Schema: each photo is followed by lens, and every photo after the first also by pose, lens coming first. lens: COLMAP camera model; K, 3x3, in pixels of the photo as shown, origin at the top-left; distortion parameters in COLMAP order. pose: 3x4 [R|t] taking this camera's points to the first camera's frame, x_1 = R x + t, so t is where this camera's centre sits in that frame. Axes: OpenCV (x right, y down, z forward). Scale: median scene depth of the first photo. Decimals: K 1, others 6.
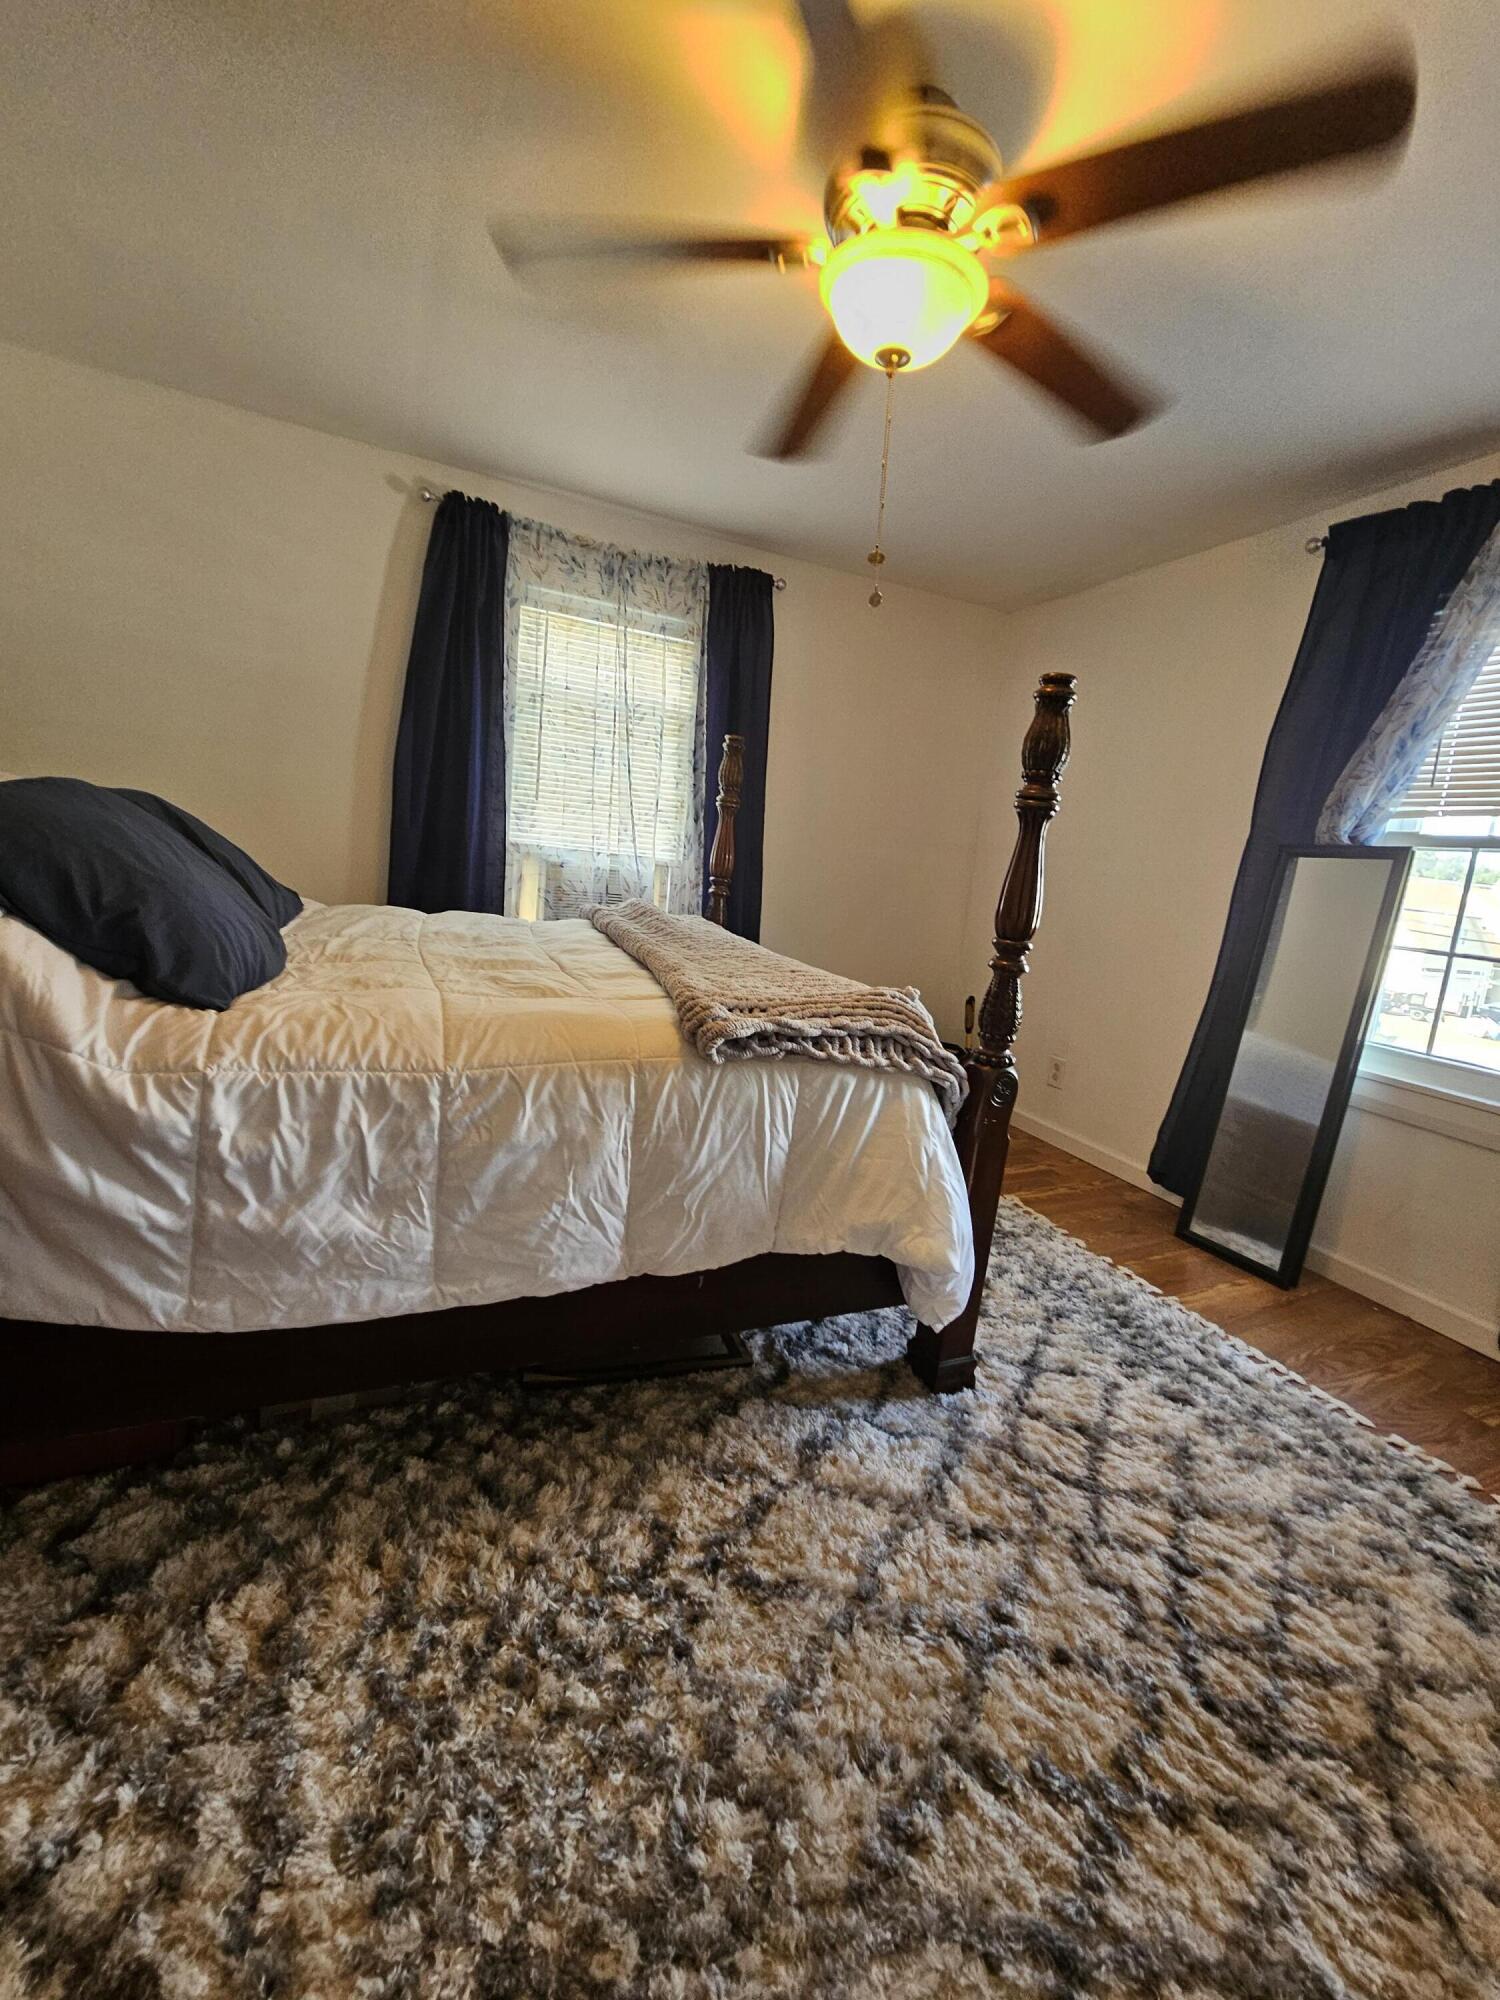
lens RADIAL K [[822.1, 0, 752.5], [0, 822.1, 1001.2], [0, 0, 1]] dist [0.003680, -0.001938]
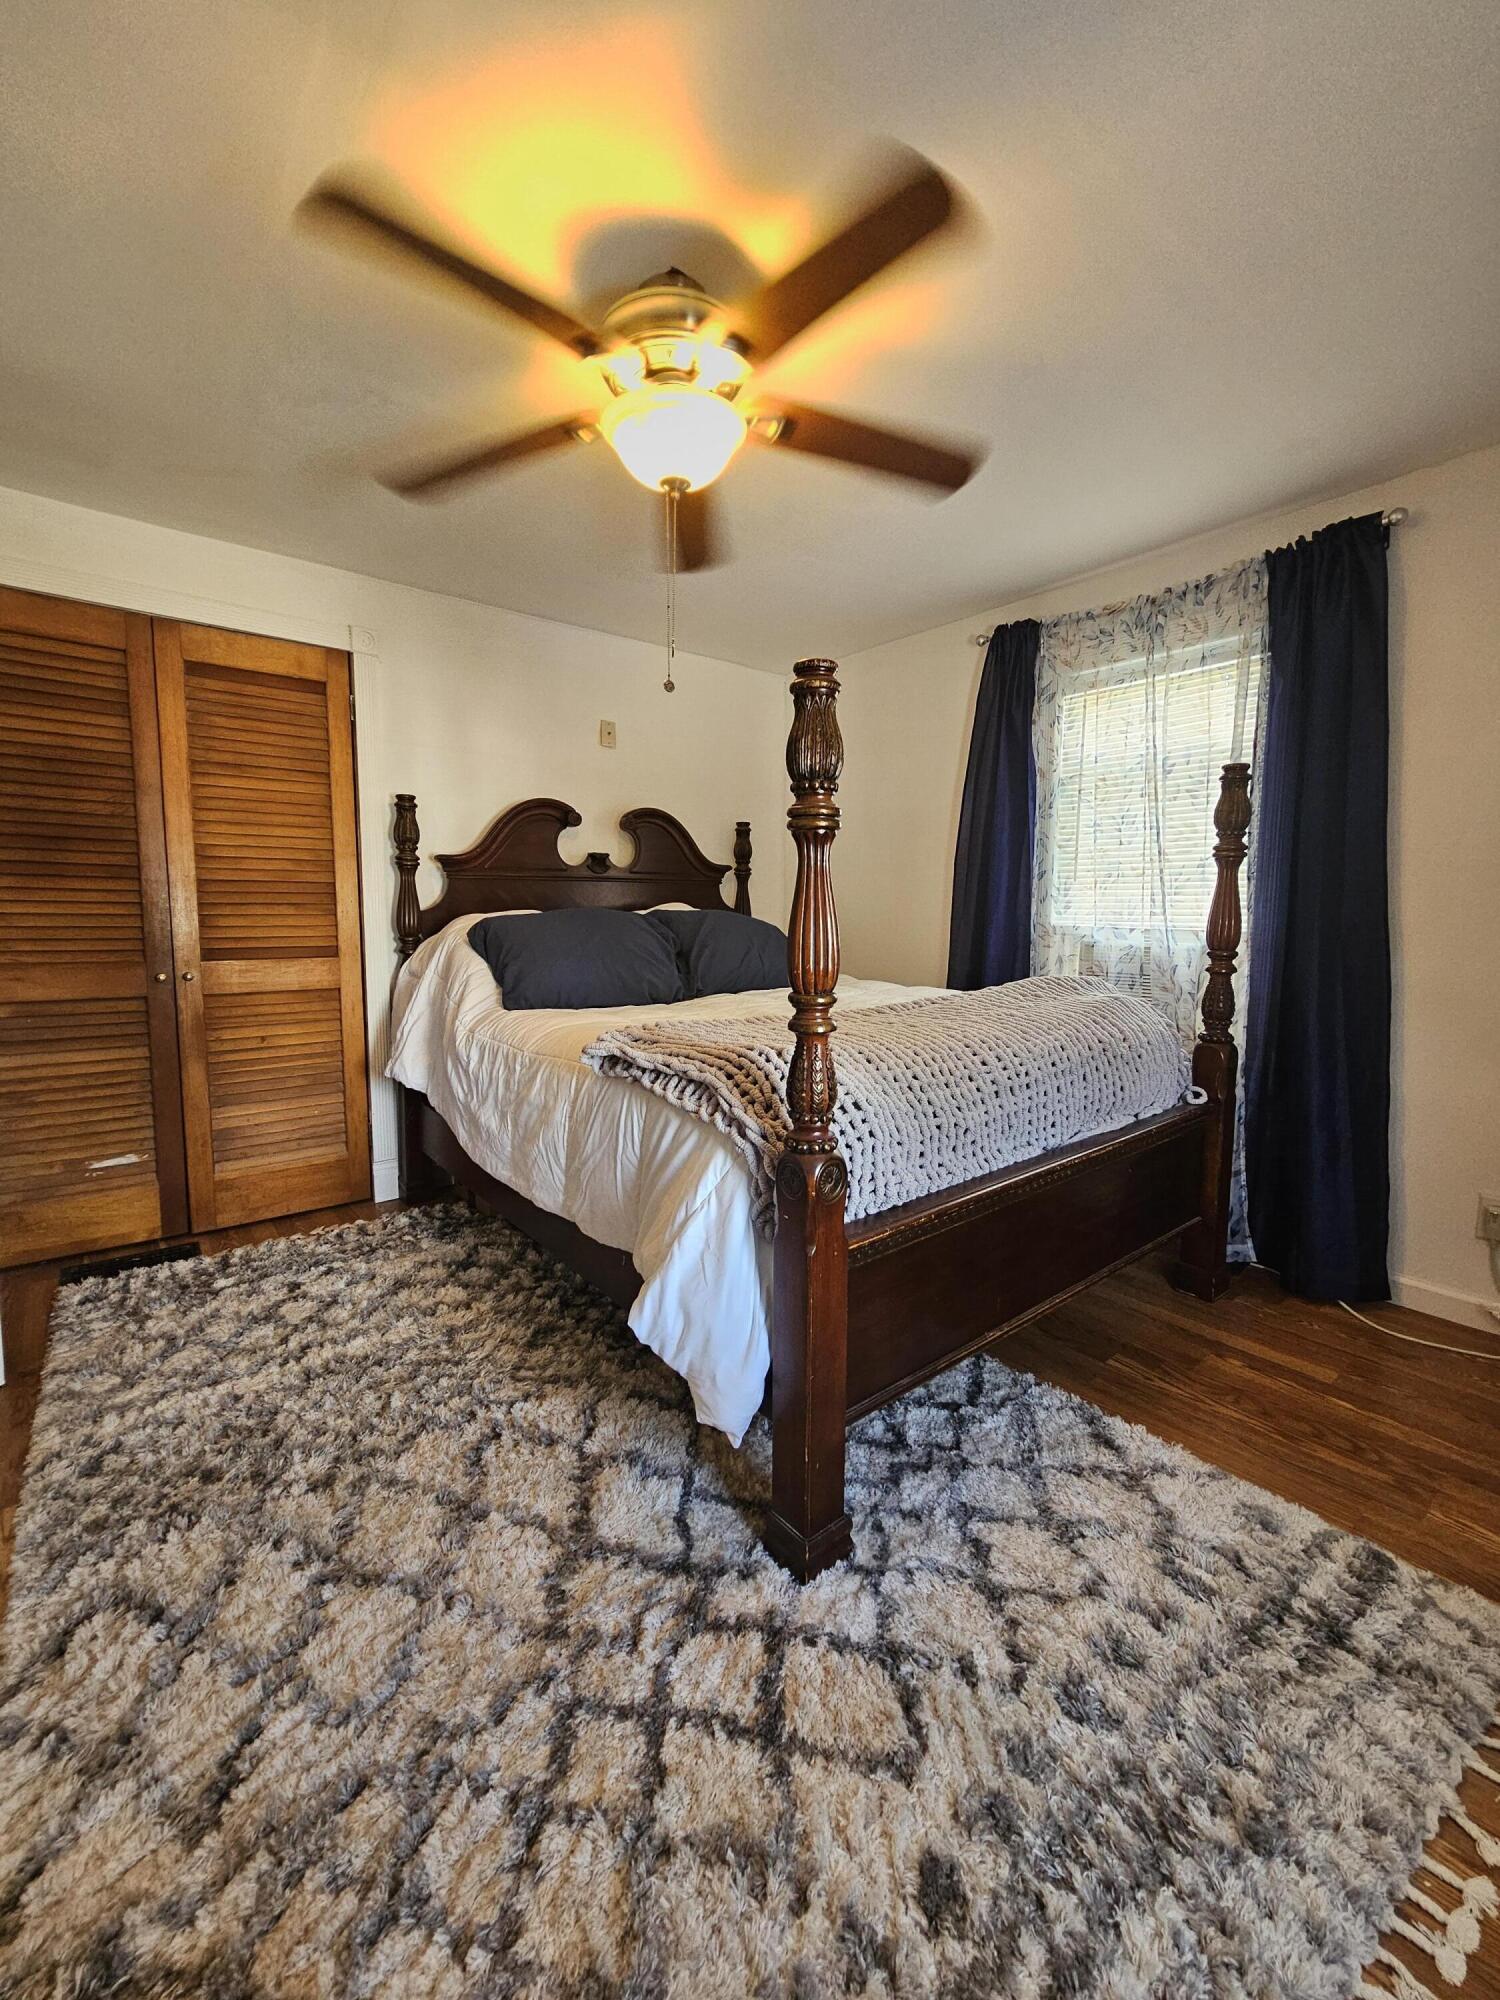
lens RADIAL K [[822.1, 0, 747.9], [0, 822.1, 995.9], [0, 0, 1]] dist [0.003680, -0.001938]
pose [[0.248975, 0.010031, -0.968458, 1.182448], [-0.151517, 0.988037, -0.028719, -0.044006], [0.956585, 0.153888, 0.247516, 0.817258]]
